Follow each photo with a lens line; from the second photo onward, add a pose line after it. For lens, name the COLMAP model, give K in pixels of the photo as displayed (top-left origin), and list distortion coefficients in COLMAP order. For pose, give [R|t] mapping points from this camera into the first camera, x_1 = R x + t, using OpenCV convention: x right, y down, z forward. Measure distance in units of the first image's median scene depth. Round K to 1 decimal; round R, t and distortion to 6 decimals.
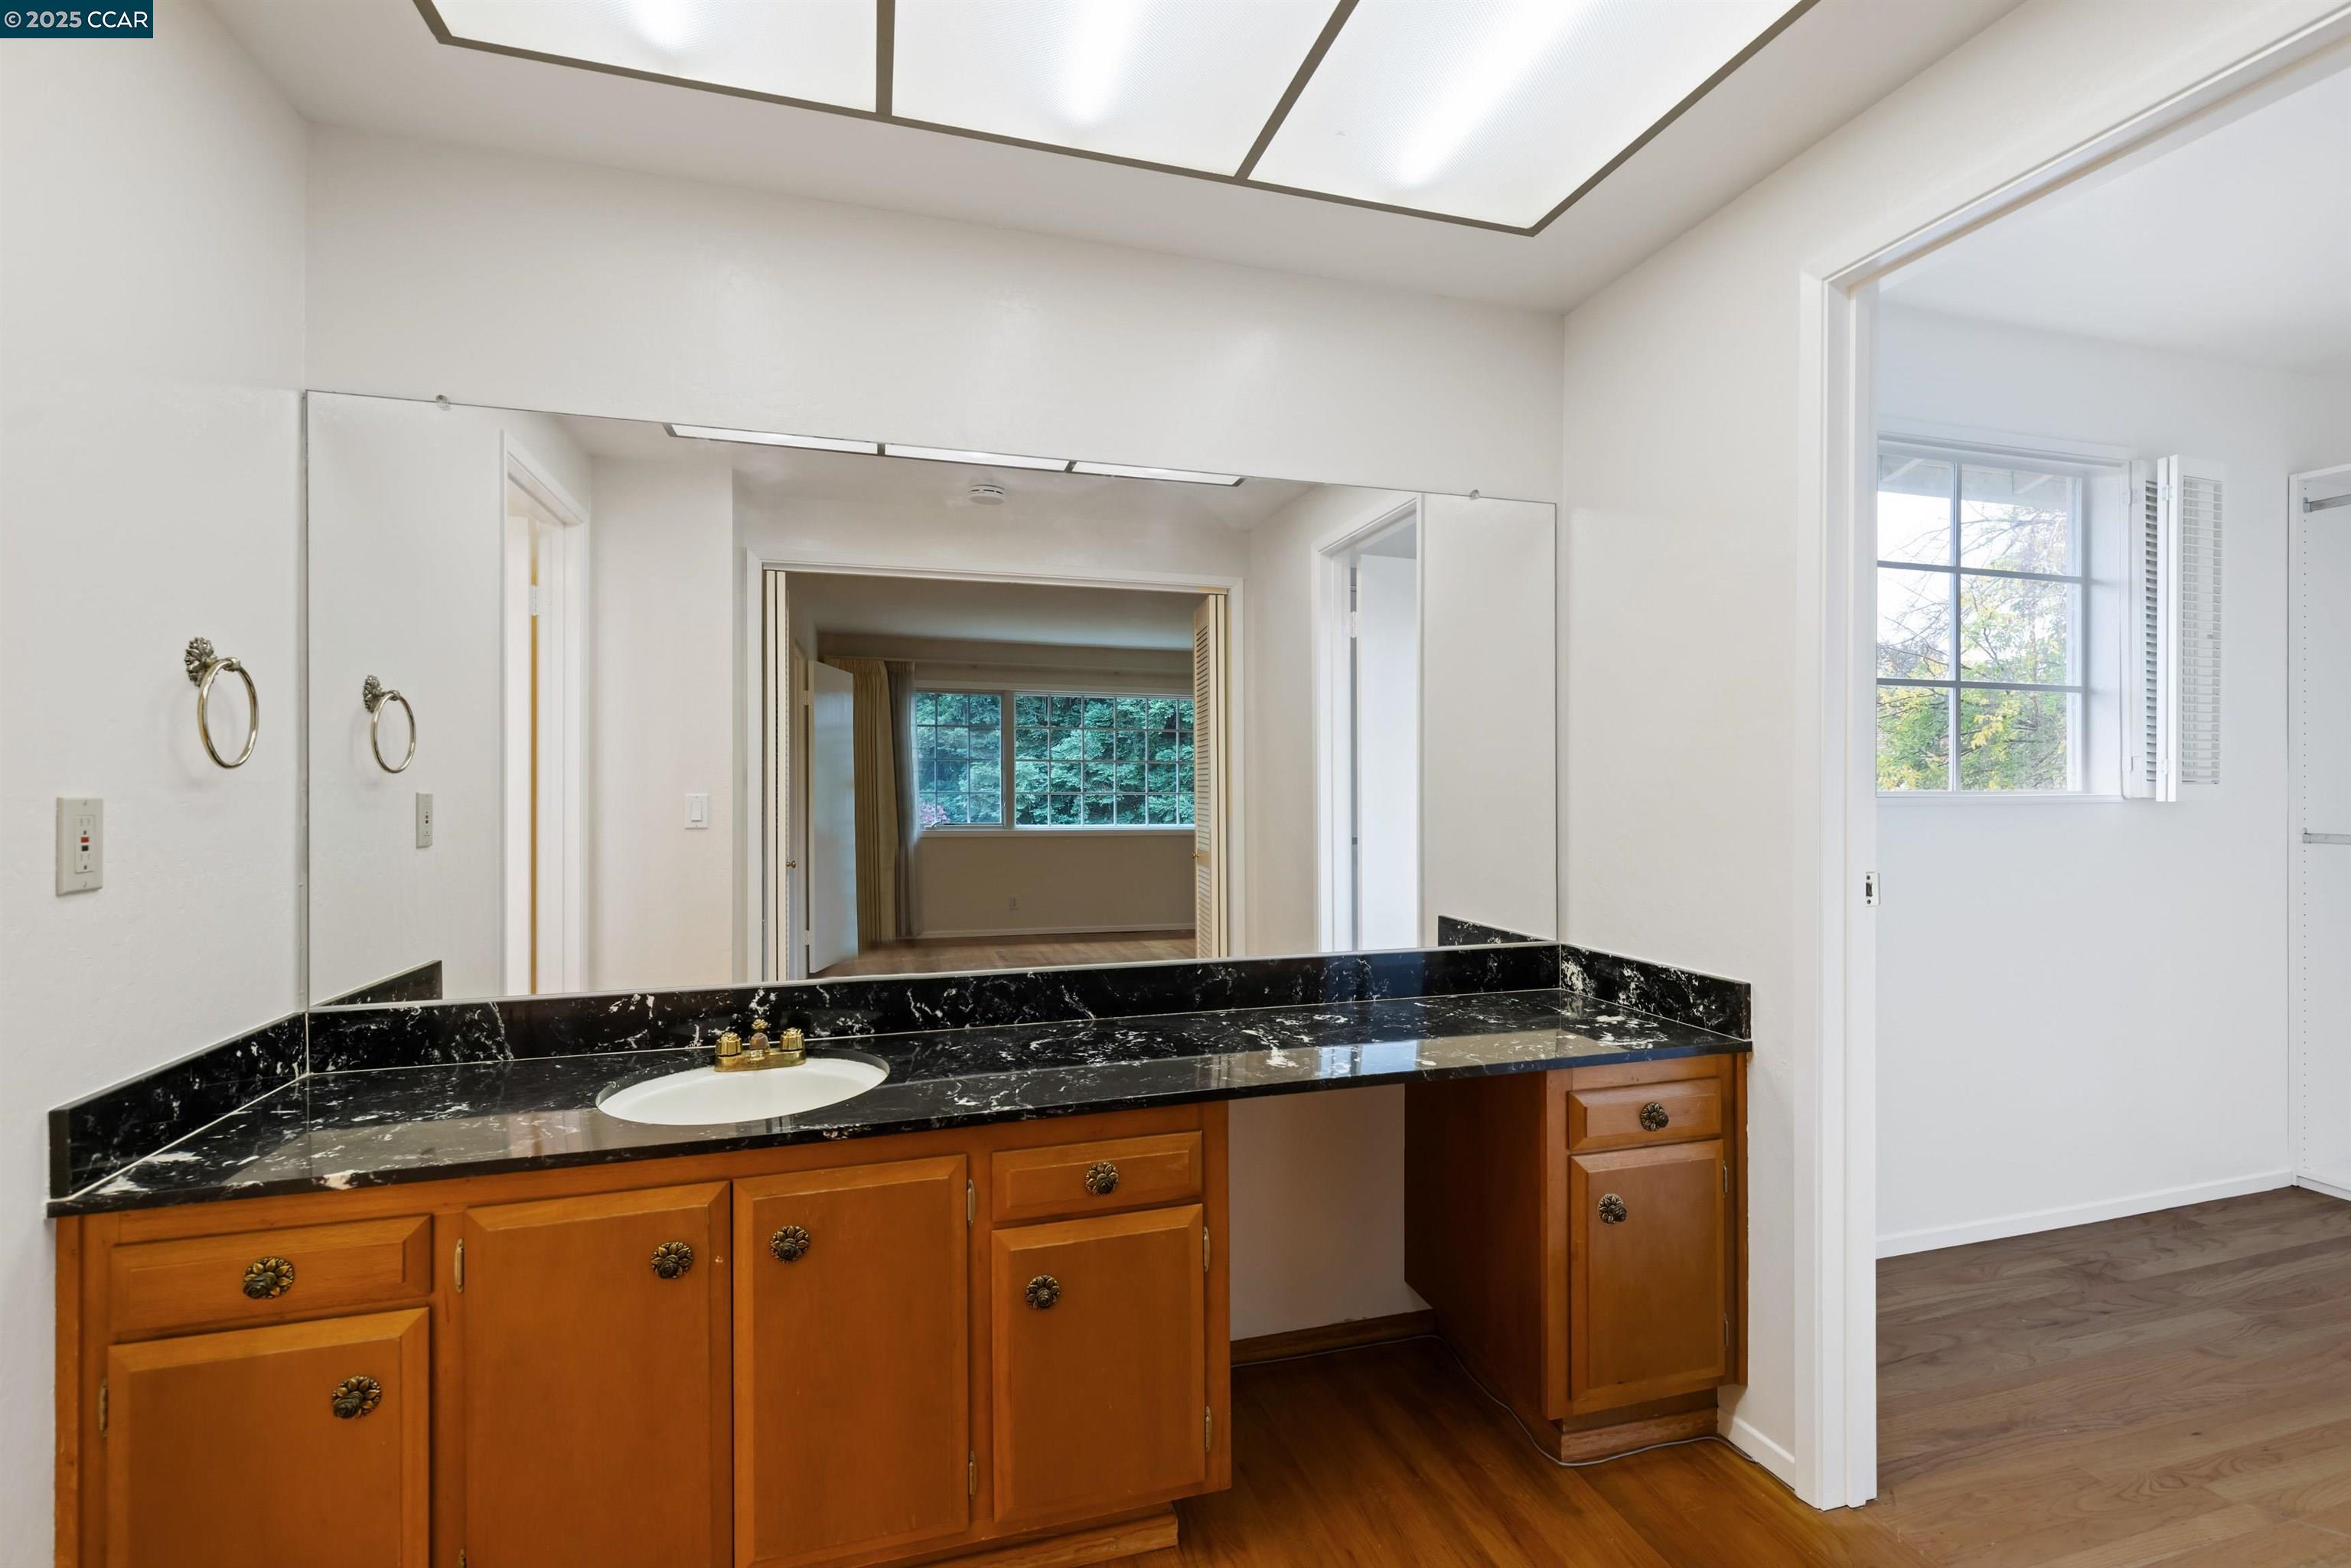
lens RADIAL K [[1070.1, 0, 1178.7], [0, 1070.1, 774.4], [0, 0, 1]] dist [-0.000741, -0.001063]
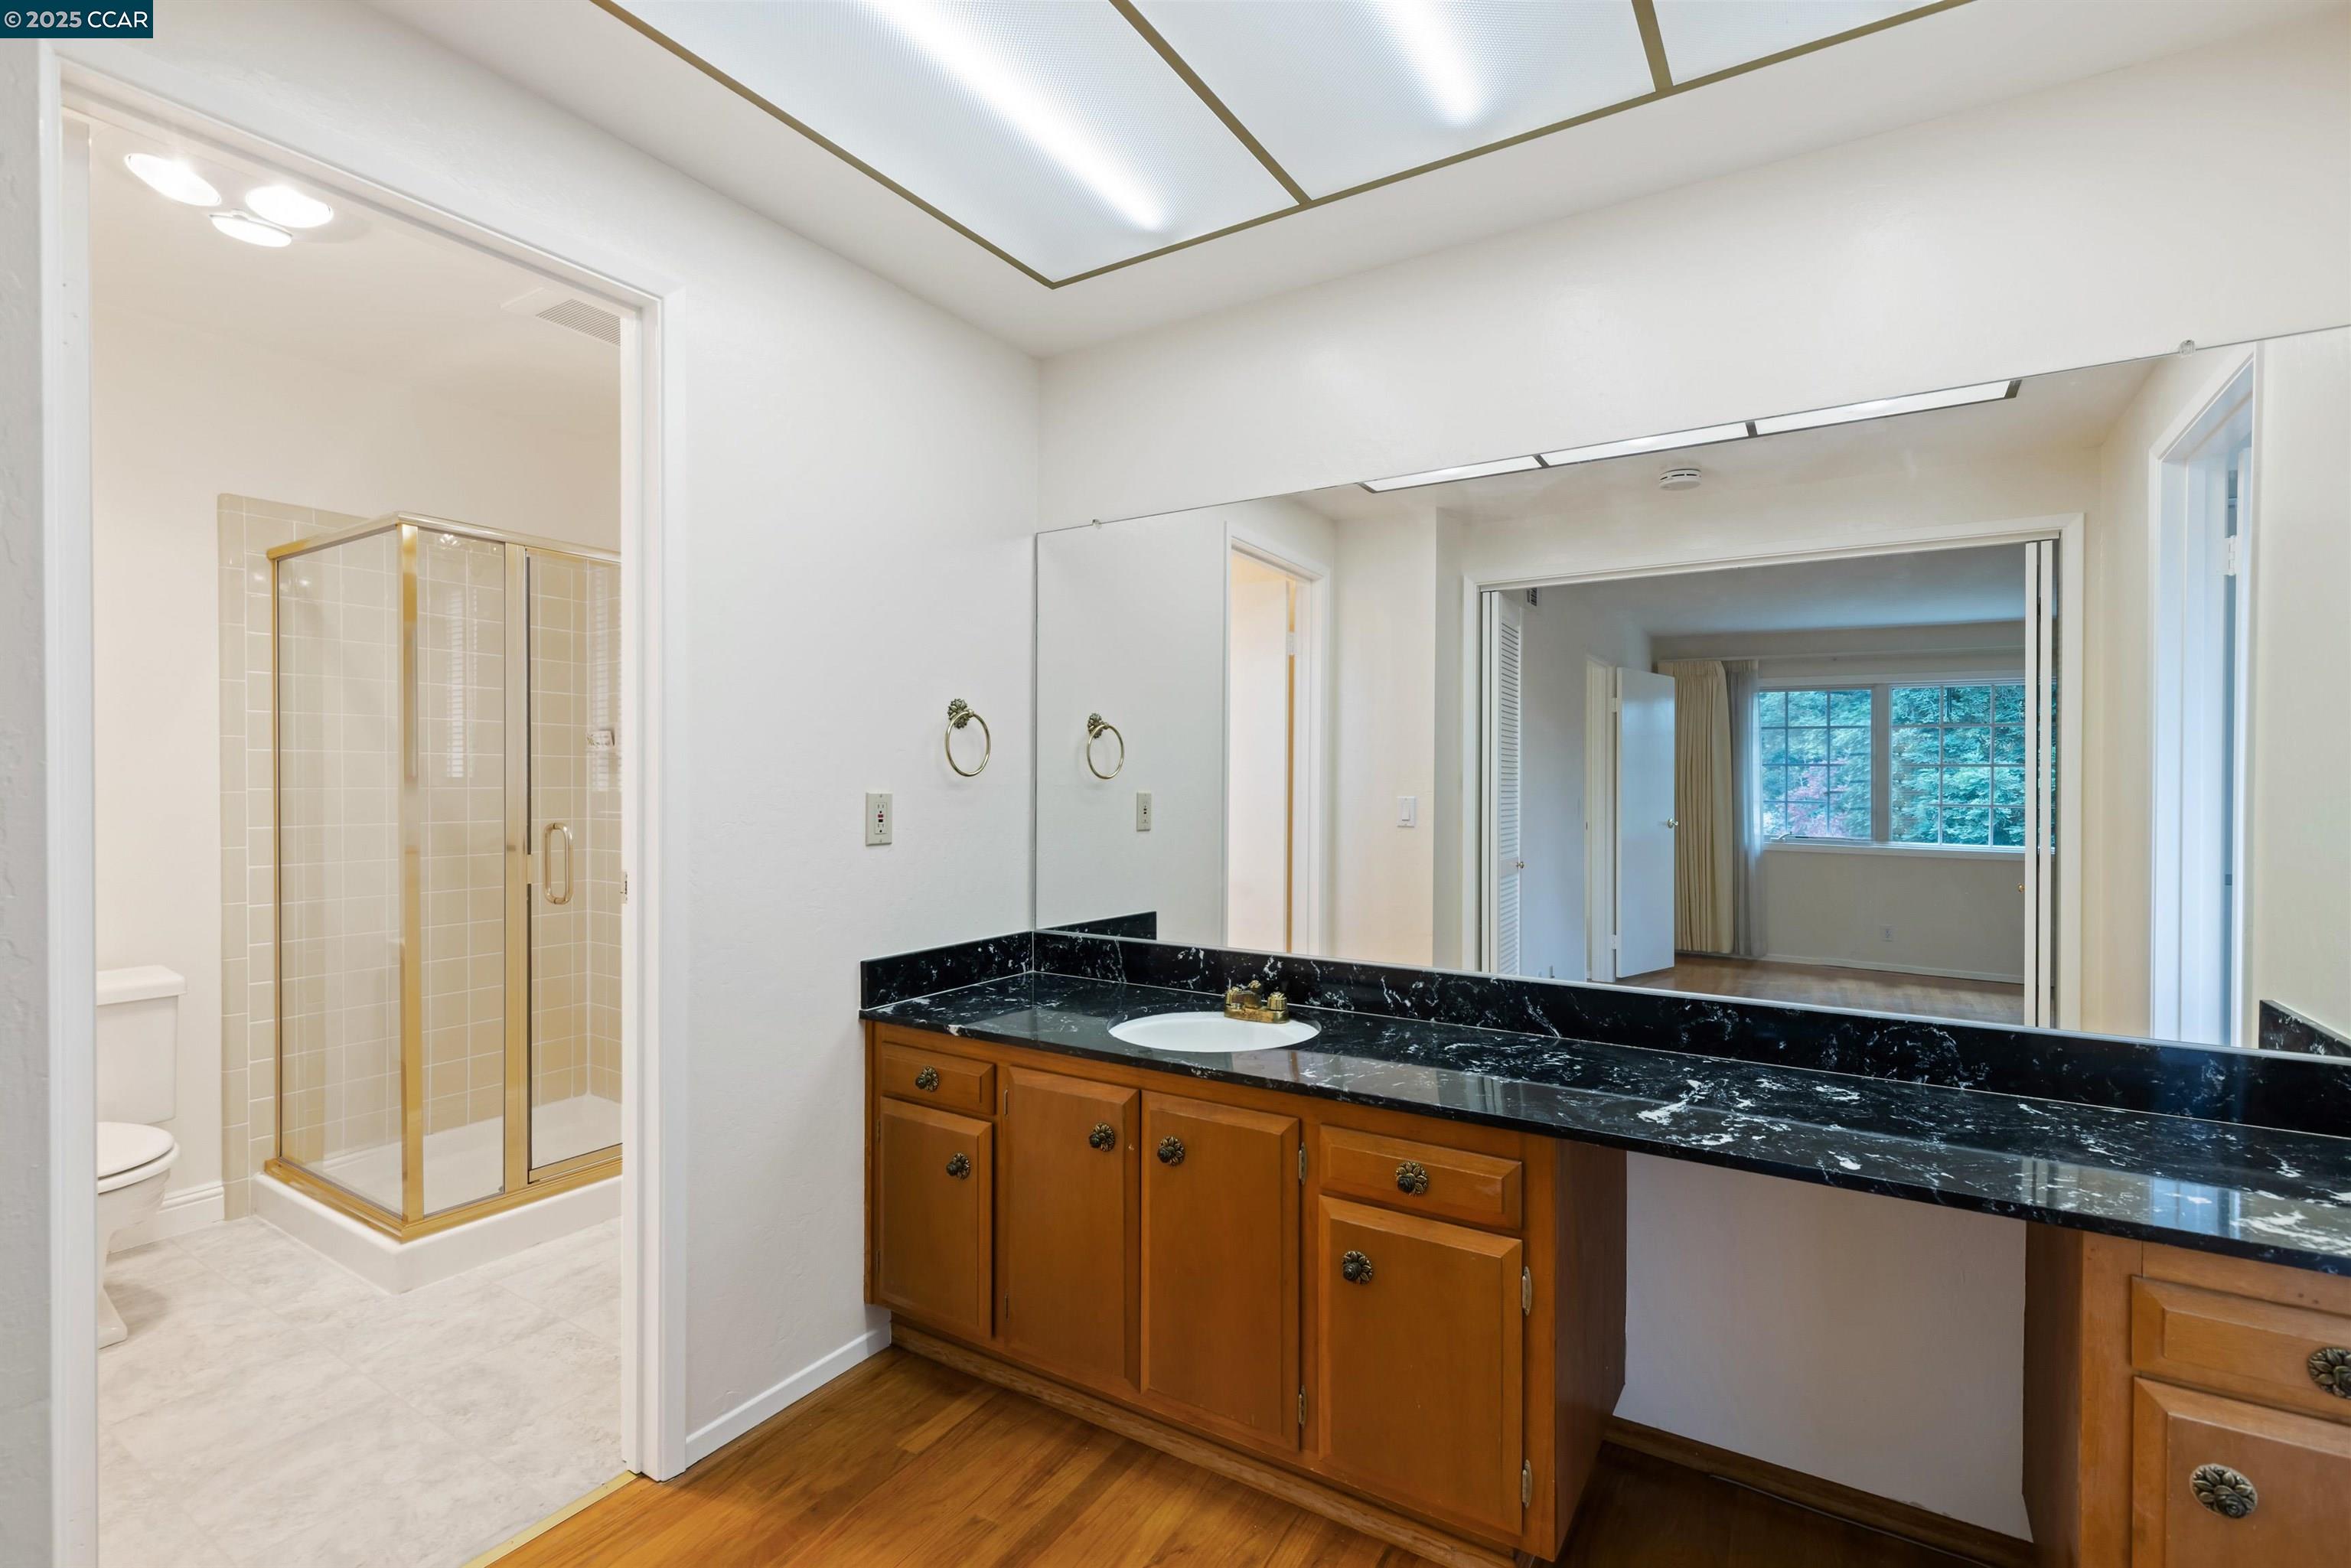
lens RADIAL K [[1034.6, 0, 1181.0], [0, 1034.6, 796.7], [0, 0, 1]] dist [0.006642, -0.007801]
pose [[0.656519, 0.012541, -0.754205, 0.434415], [-0.002276, 0.999890, 0.014646, 0.003205], [0.754306, -0.007899, 0.656476, 0.164747]]
